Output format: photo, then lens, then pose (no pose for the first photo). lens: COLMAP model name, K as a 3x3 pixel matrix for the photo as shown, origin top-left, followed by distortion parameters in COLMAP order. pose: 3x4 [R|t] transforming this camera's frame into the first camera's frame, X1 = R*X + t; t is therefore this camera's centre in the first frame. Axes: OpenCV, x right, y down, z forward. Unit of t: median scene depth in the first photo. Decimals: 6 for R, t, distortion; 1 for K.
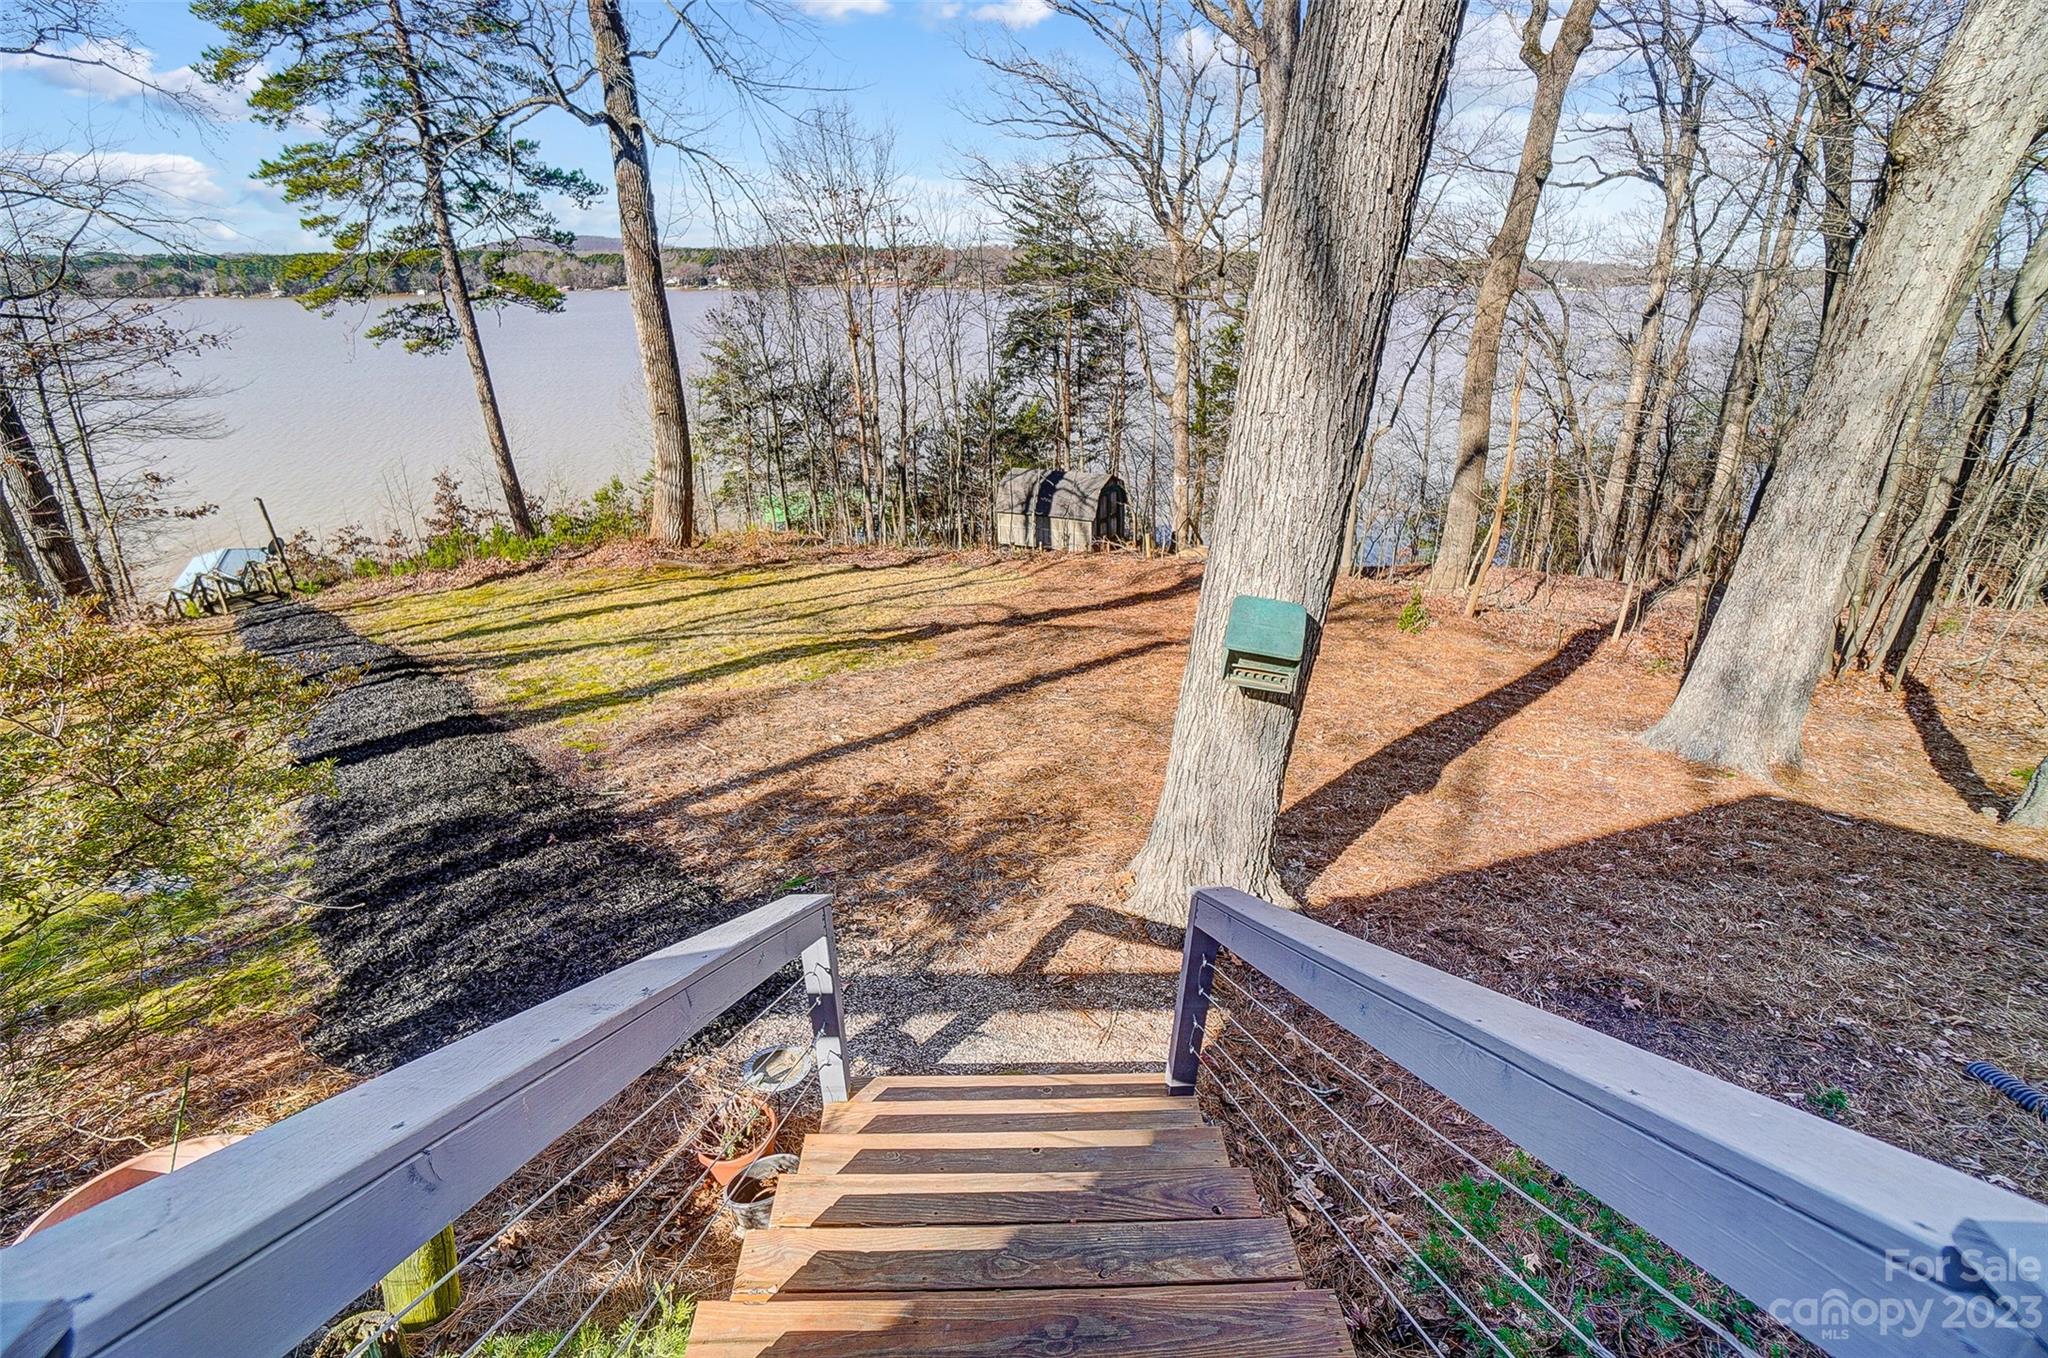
lens RADIAL K [[905.9, 0, 1008.8], [0, 905.9, 668.3], [0, 0, 1]] dist [-0.064301, 0.025095]
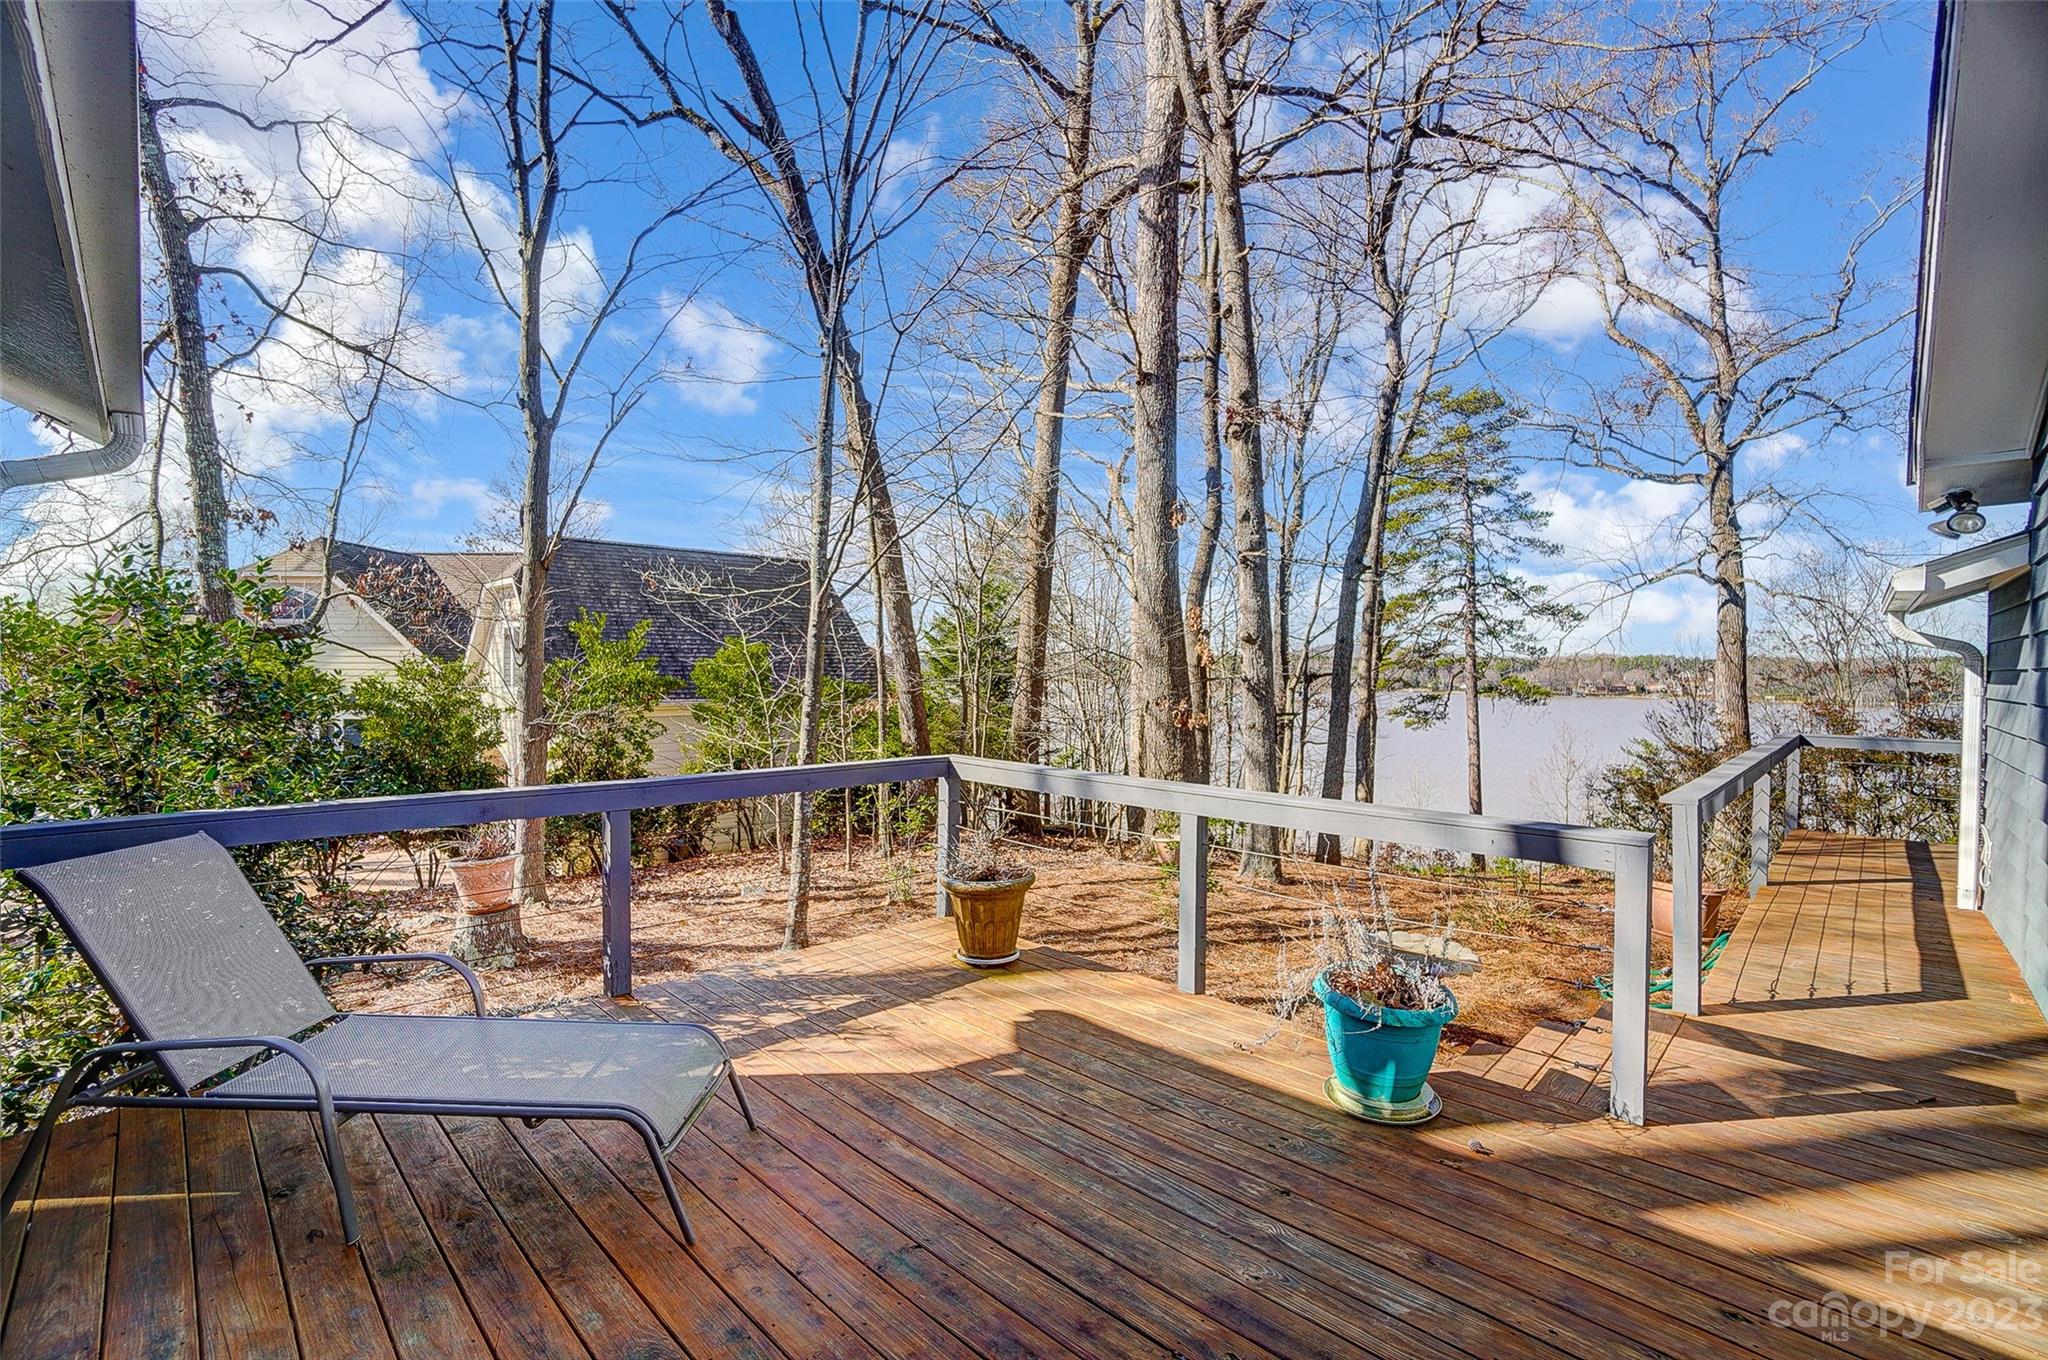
lens RADIAL K [[905.9, 0, 1008.8], [0, 905.9, 669.3], [0, 0, 1]] dist [-0.064301, 0.025095]
pose [[0.695247, 0.010450, -0.718695, -0.125271], [-0.307441, 0.908134, -0.284206, 0.147670], [0.649701, 0.418549, 0.634590, -0.326859]]
